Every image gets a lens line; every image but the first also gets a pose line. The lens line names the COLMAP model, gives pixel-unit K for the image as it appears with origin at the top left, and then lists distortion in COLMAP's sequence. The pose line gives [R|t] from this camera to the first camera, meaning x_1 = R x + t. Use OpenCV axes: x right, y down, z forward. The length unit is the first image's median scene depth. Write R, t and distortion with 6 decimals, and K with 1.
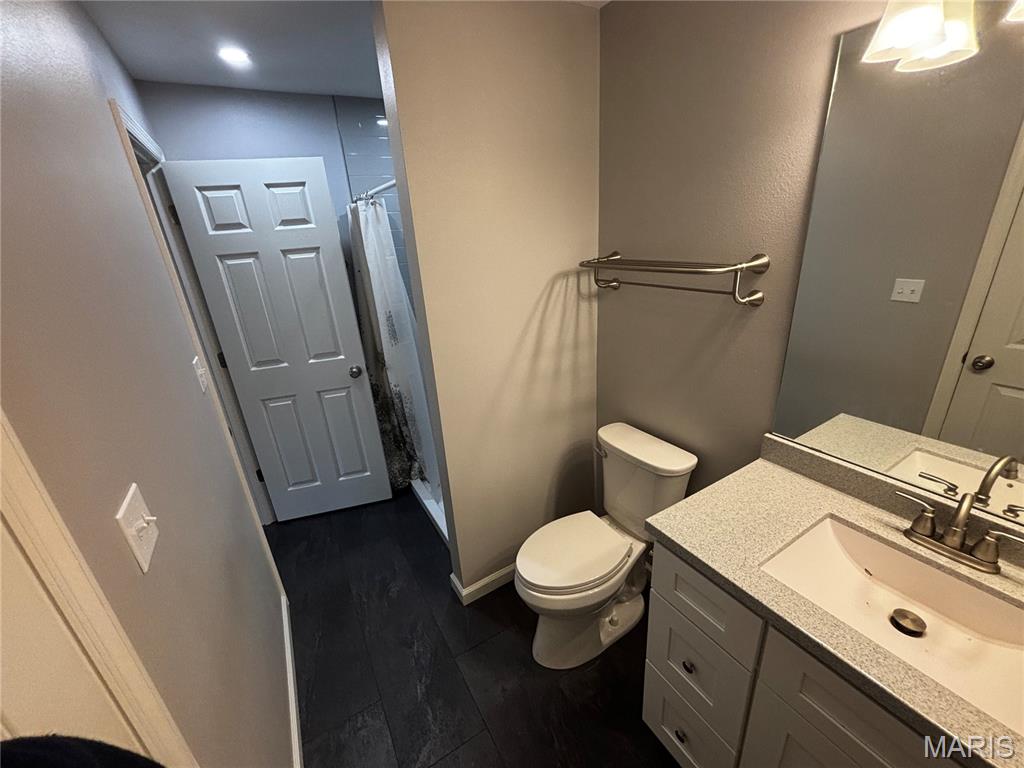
lens RADIAL K [[412.9, 0, 513.0], [0, 412.9, 388.0], [0, 0, 1]] dist [0.021778, -0.000065]
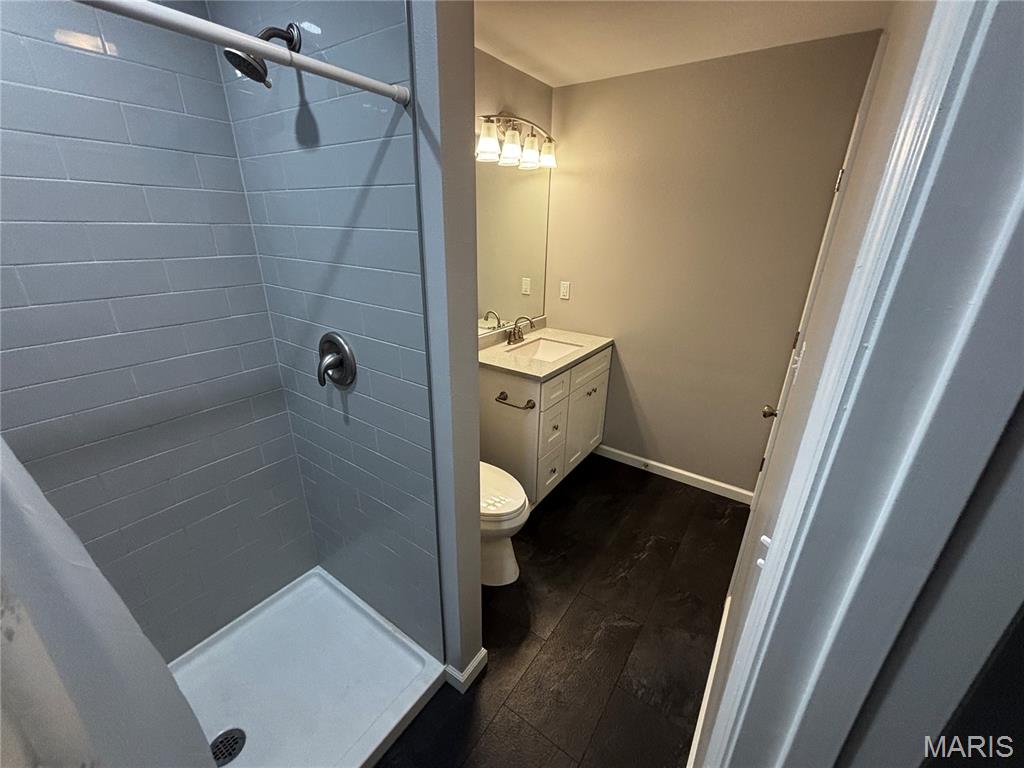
lens RADIAL K [[412.9, 0, 513.0], [0, 412.9, 388.0], [0, 0, 1]] dist [0.021778, -0.000065]
pose [[-0.417482, -0.276514, 0.865592, -1.246951], [0.339197, 0.836299, 0.430754, -0.479929], [-0.843003, 0.473438, -0.255348, 1.618081]]
